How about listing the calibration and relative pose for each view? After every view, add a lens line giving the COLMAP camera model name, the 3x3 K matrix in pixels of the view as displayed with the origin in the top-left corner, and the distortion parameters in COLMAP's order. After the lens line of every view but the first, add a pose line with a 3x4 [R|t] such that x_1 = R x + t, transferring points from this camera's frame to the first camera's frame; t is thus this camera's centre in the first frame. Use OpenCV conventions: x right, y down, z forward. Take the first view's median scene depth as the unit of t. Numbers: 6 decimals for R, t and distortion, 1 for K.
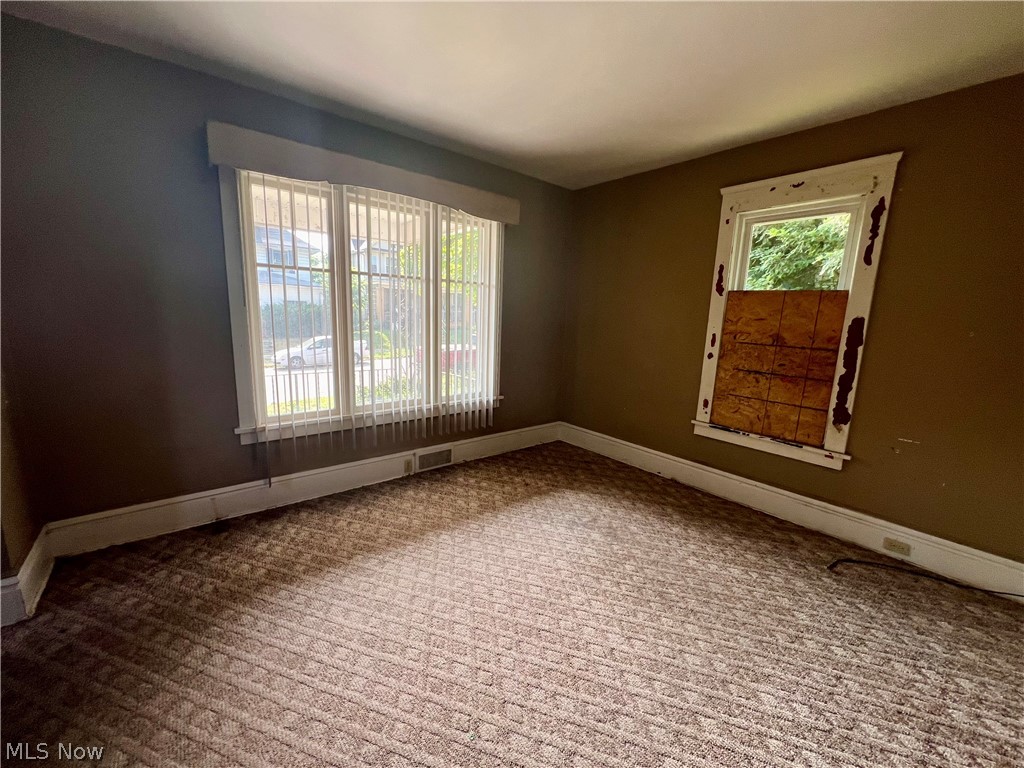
lens RADIAL K [[412.4, 0, 512.0], [0, 412.4, 384.0], [0, 0, 1]] dist [-0.000193, 0.000462]
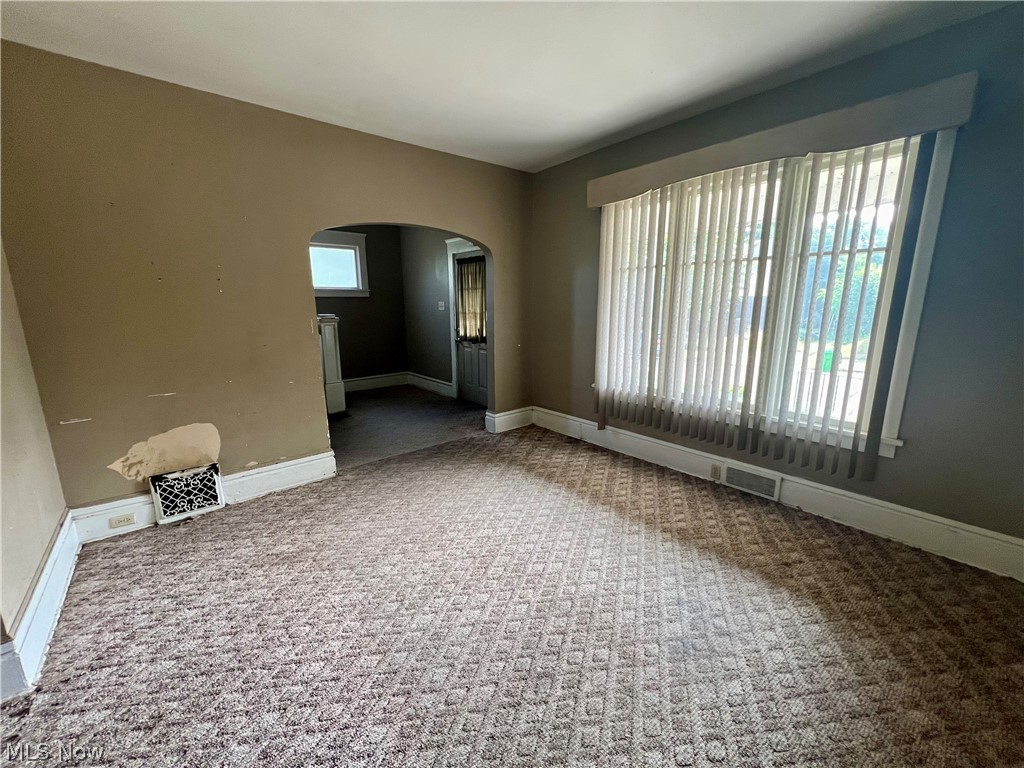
lens RADIAL K [[412.4, 0, 512.0], [0, 412.4, 384.0], [0, 0, 1]] dist [-0.000193, 0.000462]
pose [[0.012638, 0.164347, -0.986322, 0.722378], [-0.164011, 0.973382, 0.160089, -0.071830], [0.986378, 0.159744, 0.039256, 0.598379]]
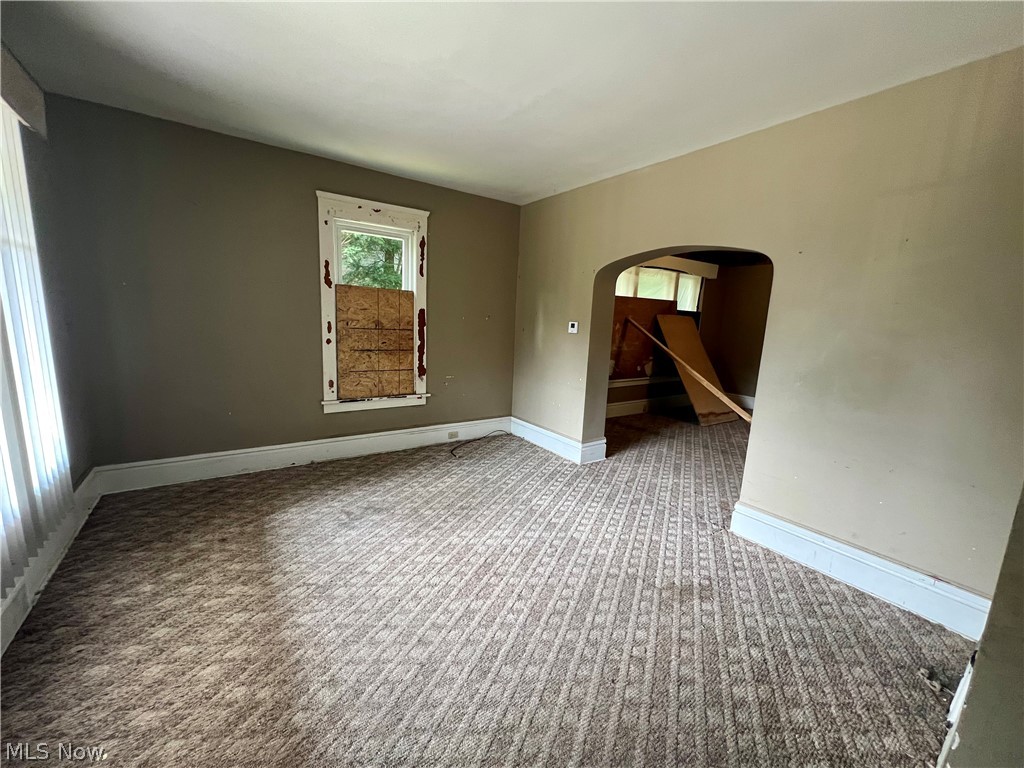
lens RADIAL K [[412.4, 0, 512.0], [0, 412.4, 384.0], [0, 0, 1]] dist [-0.000193, 0.000462]
pose [[0.080291, -0.191351, 0.978232, -0.683704], [0.128739, 0.975171, 0.180186, -0.105950], [-0.988423, 0.111469, 0.102932, 0.458984]]
